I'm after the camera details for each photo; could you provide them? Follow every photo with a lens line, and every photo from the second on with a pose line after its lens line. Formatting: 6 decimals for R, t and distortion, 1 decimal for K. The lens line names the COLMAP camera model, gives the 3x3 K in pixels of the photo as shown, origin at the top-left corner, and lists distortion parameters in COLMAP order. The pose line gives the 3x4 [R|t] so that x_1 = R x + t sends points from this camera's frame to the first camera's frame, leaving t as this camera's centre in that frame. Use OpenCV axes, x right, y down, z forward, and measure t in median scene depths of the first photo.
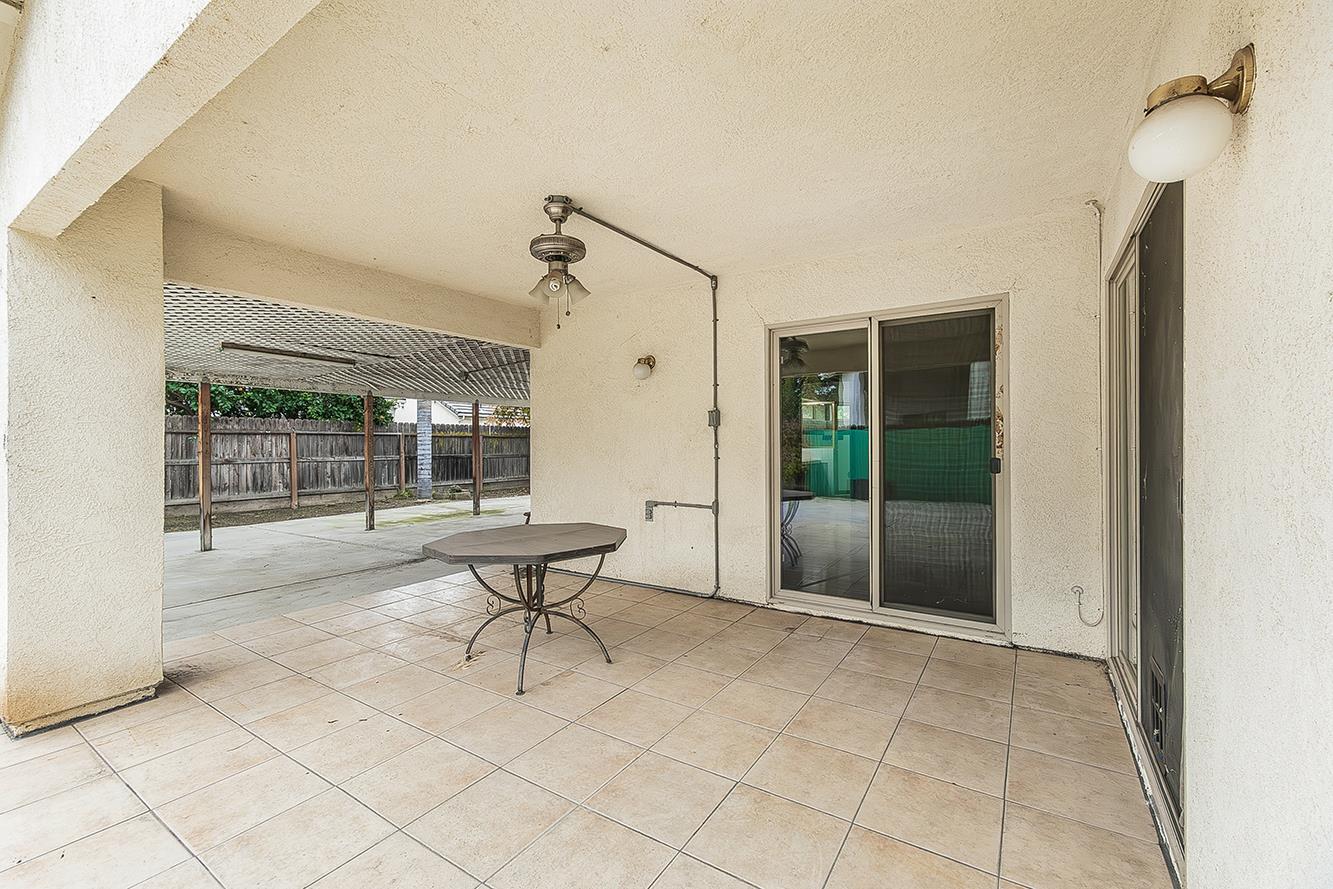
lens RADIAL K [[558.2, 0, 658.9], [0, 558.2, 444.0], [0, 0, 1]] dist [0.006090, -0.000416]
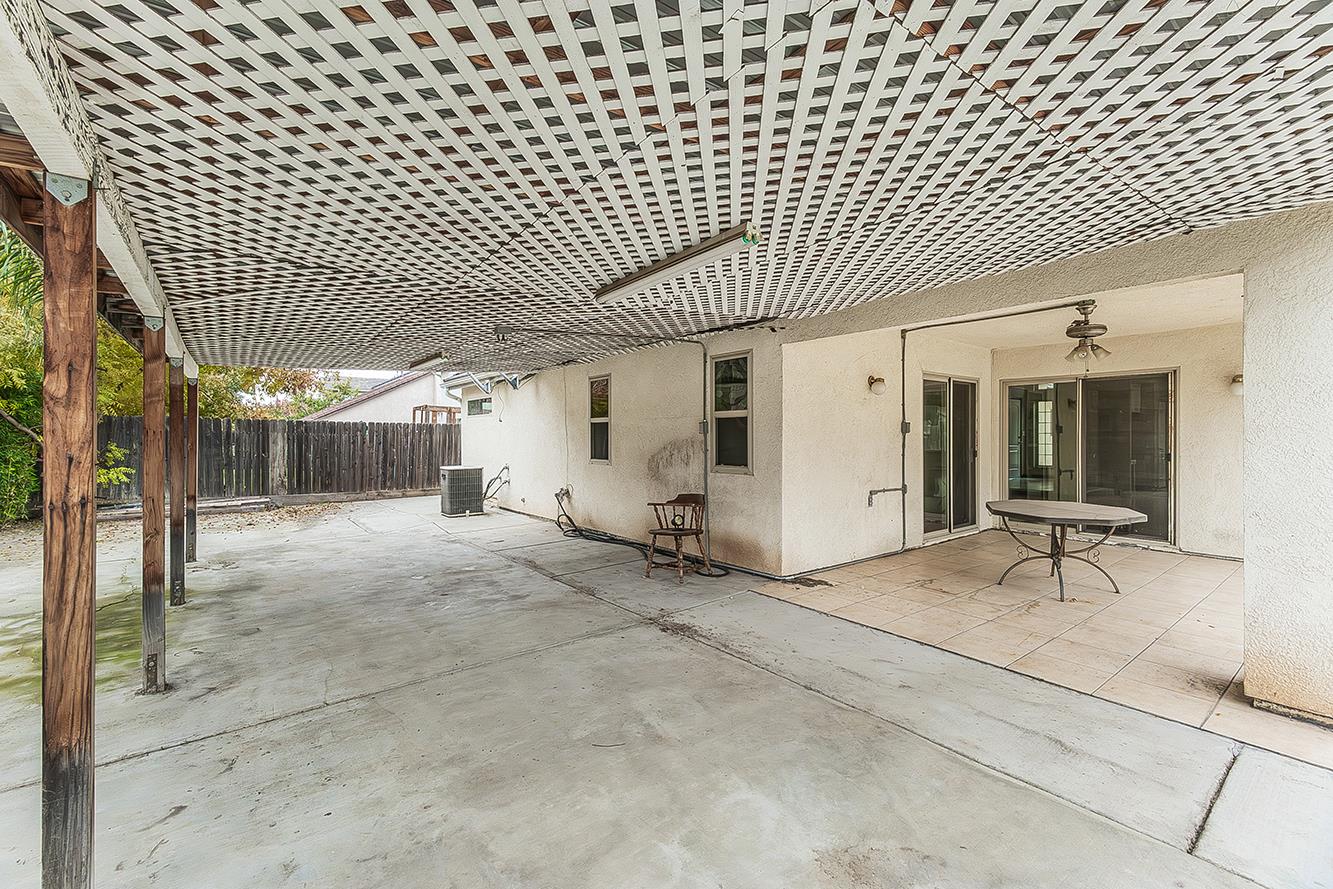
lens RADIAL K [[558.2, 0, 668.2], [0, 558.2, 440.5], [0, 0, 1]] dist [0.006090, -0.000416]
pose [[0.320019, -0.004377, 0.947401, -1.471013], [0.002299, 0.999990, 0.003844, -0.019526], [-0.947408, 0.000948, 0.320026, 1.116194]]
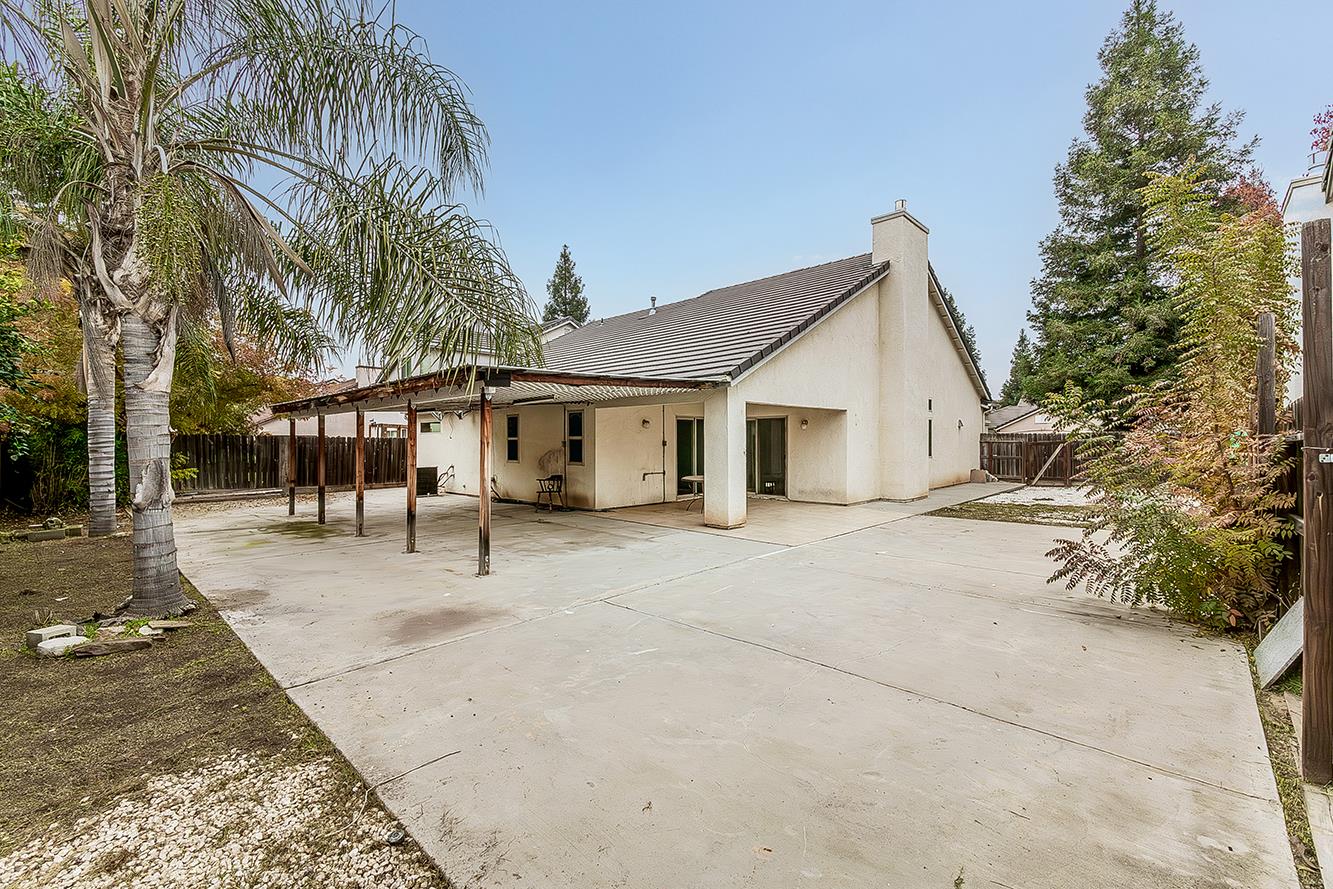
lens RADIAL K [[558.2, 0, 663.2], [0, 558.2, 439.7], [0, 0, 1]] dist [0.006090, -0.000416]
pose [[0.174282, 0.007178, 0.984670, -2.870417], [0.005221, 0.999953, -0.008214, -0.040668], [-0.984682, 0.006572, 0.174237, 0.478155]]
